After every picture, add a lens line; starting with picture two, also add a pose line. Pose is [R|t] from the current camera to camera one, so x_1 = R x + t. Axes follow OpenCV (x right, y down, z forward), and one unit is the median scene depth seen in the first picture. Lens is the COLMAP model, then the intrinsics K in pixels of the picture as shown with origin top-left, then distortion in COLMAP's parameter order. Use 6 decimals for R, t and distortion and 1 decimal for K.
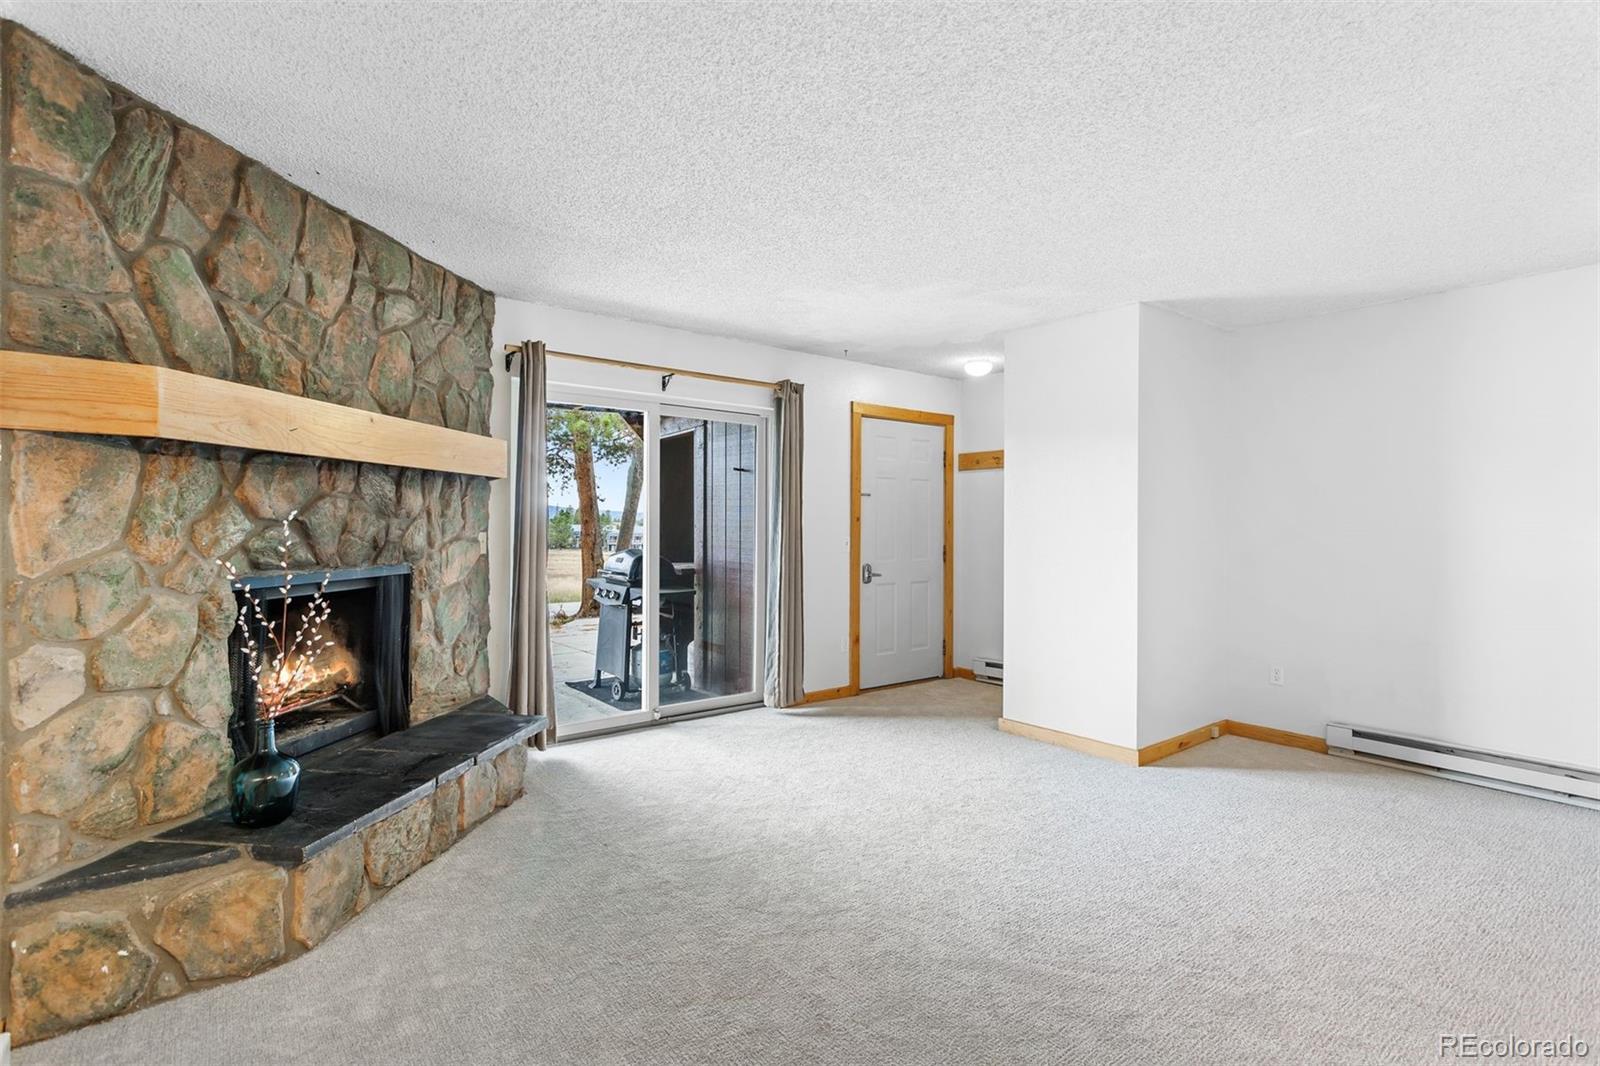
lens RADIAL K [[767.5, 0, 800.1], [0, 767.5, 525.1], [0, 0, 1]] dist [0.000836, 0.000149]
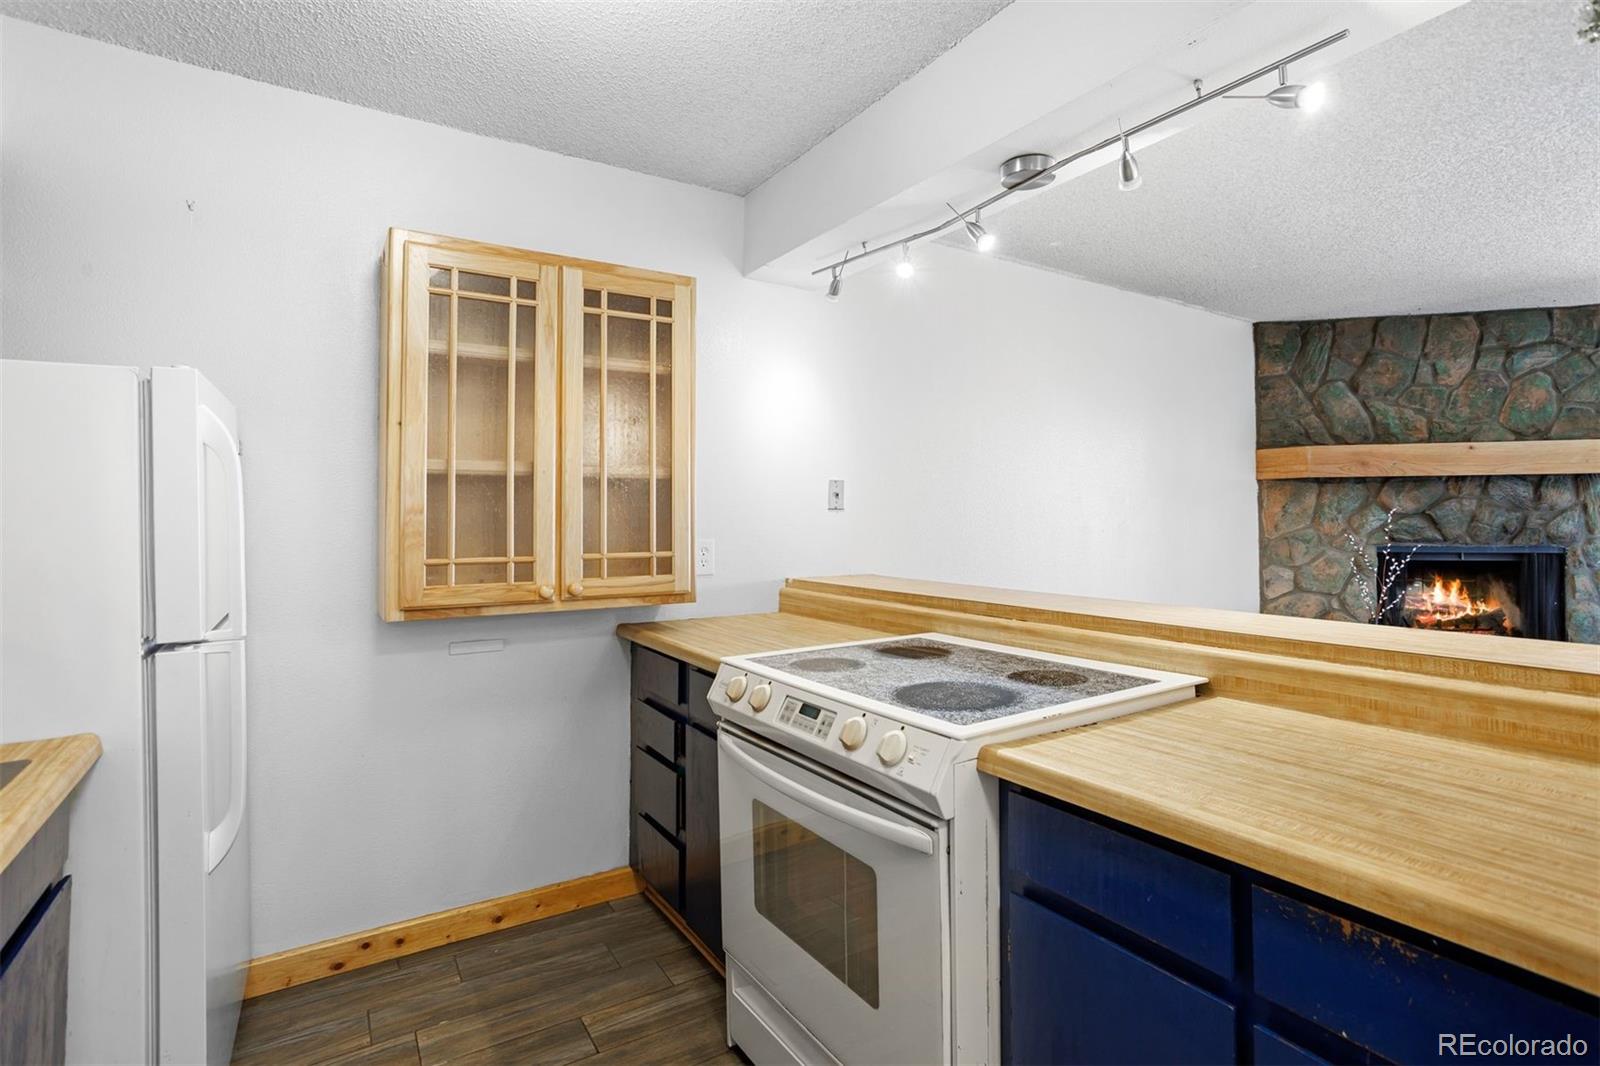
lens RADIAL K [[777.9, 0, 798.4], [0, 777.9, 499.0], [0, 0, 1]] dist [-0.033721, 0.027647]
pose [[-0.098155, -0.029856, -0.994723, 1.155076], [0.003308, 0.999535, -0.030327, 0.008105], [0.995166, -0.006268, -0.098010, -0.196104]]
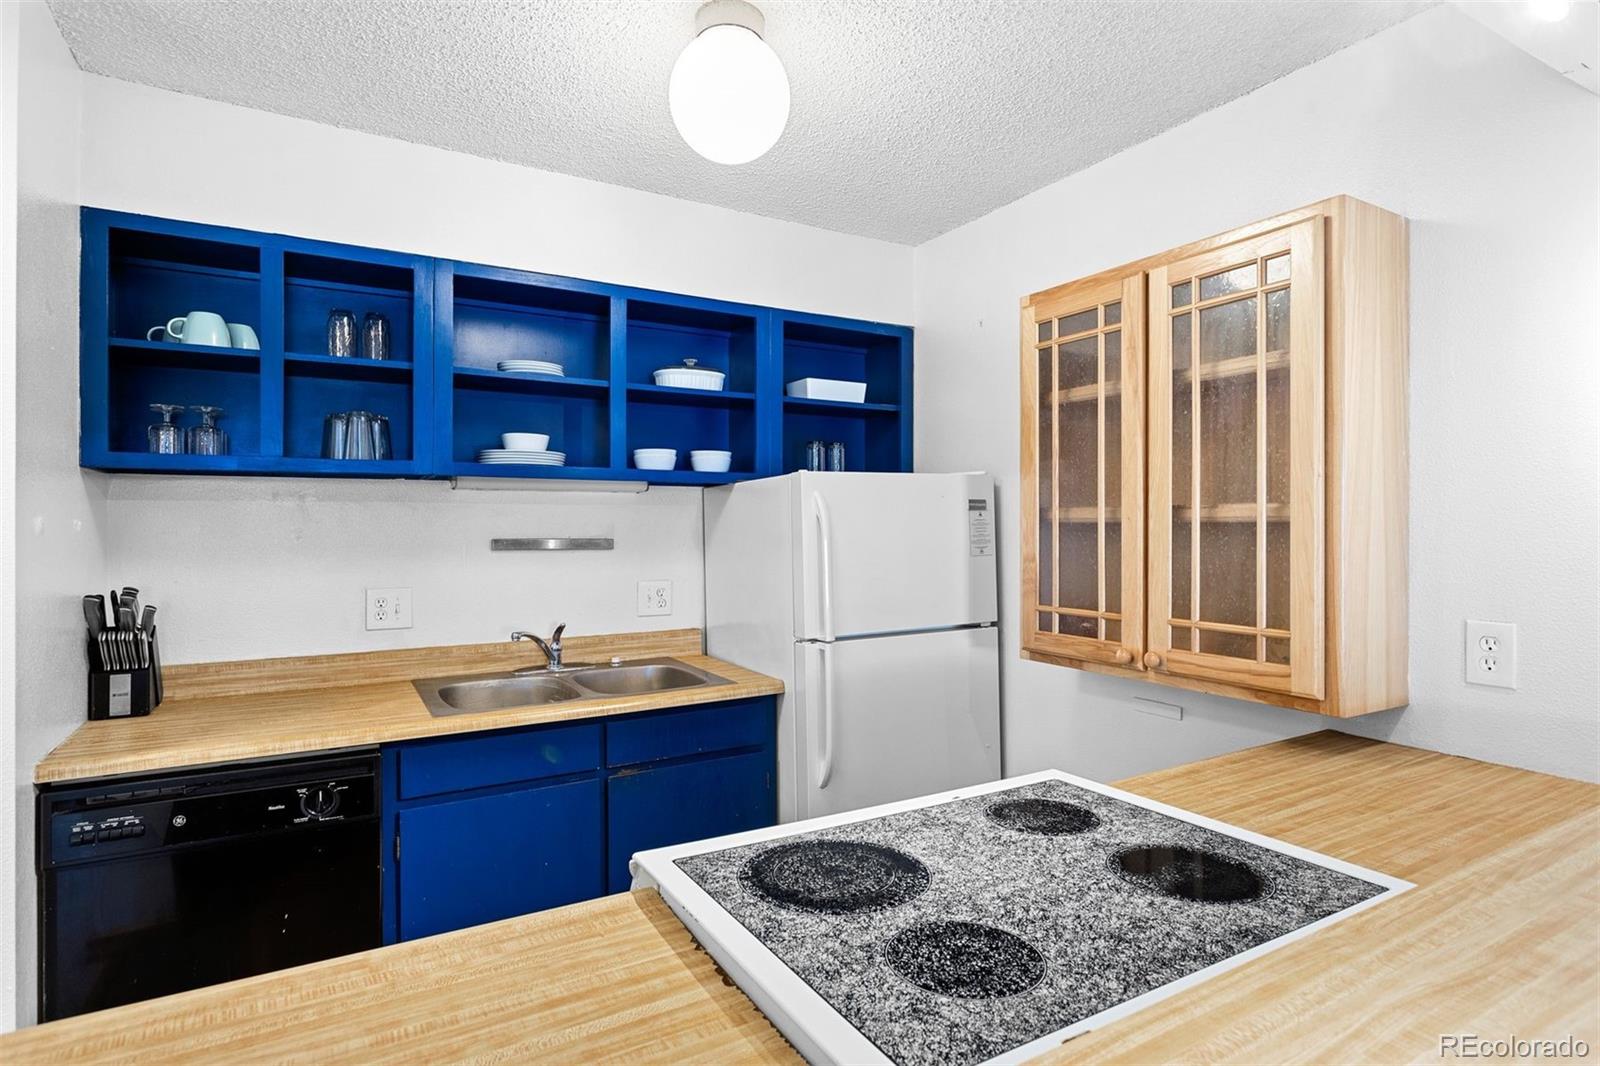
lens RADIAL K [[847.6, 0, 800.4], [0, 847.6, 525.0], [0, 0, 1]] dist [0.001177, 0.000356]
pose [[-0.991526, -0.007142, 0.129712, 0.558897], [-0.007185, 0.999974, 0.000138, -0.038694], [-0.129710, -0.000795, -0.991552, 0.271180]]
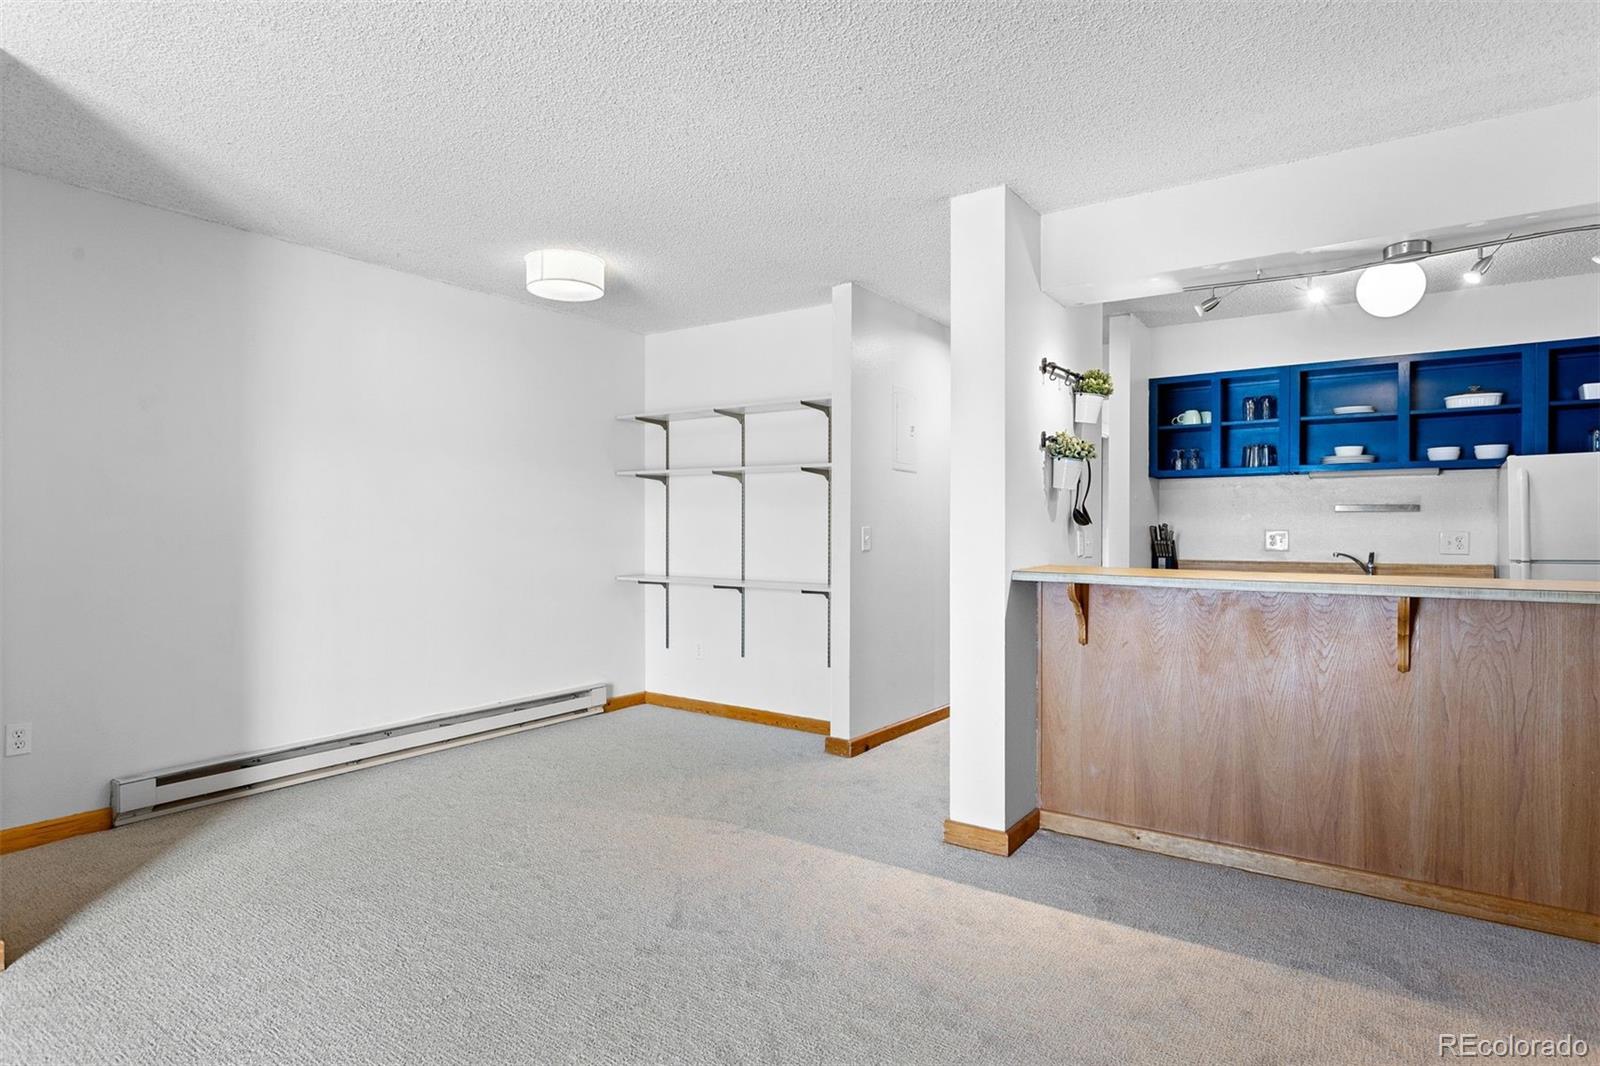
lens RADIAL K [[847.6, 0, 800.4], [0, 847.6, 525.0], [0, 0, 1]] dist [0.001177, 0.000356]
pose [[-0.307212, -0.004598, 0.951630, -0.371818], [-0.005899, 0.999978, 0.002927, 0.027698], [-0.951623, -0.004715, -0.307232, 1.011722]]
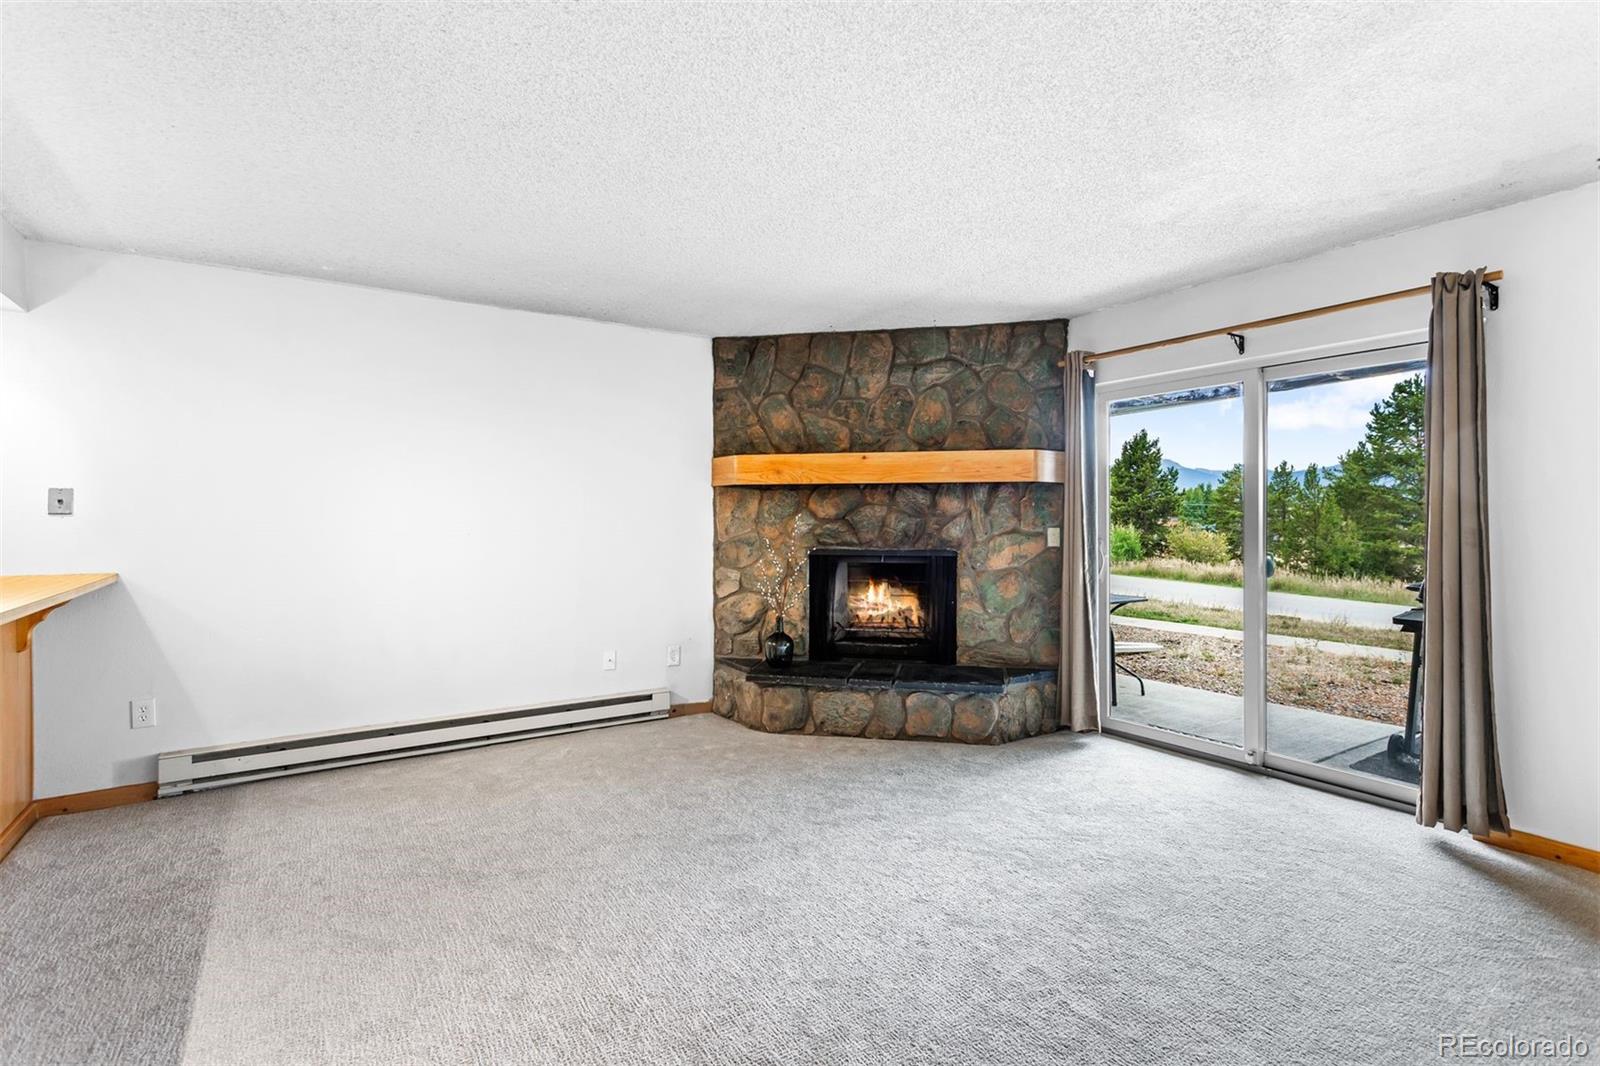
lens RADIAL K [[767.5, 0, 800.1], [0, 767.5, 525.1], [0, 0, 1]] dist [0.000836, 0.000149]
pose [[-0.086428, 0.002368, -0.996255, 1.142790], [-0.000033, 0.999997, 0.002379, 0.003593], [0.996258, 0.000238, -0.086428, 1.054438]]
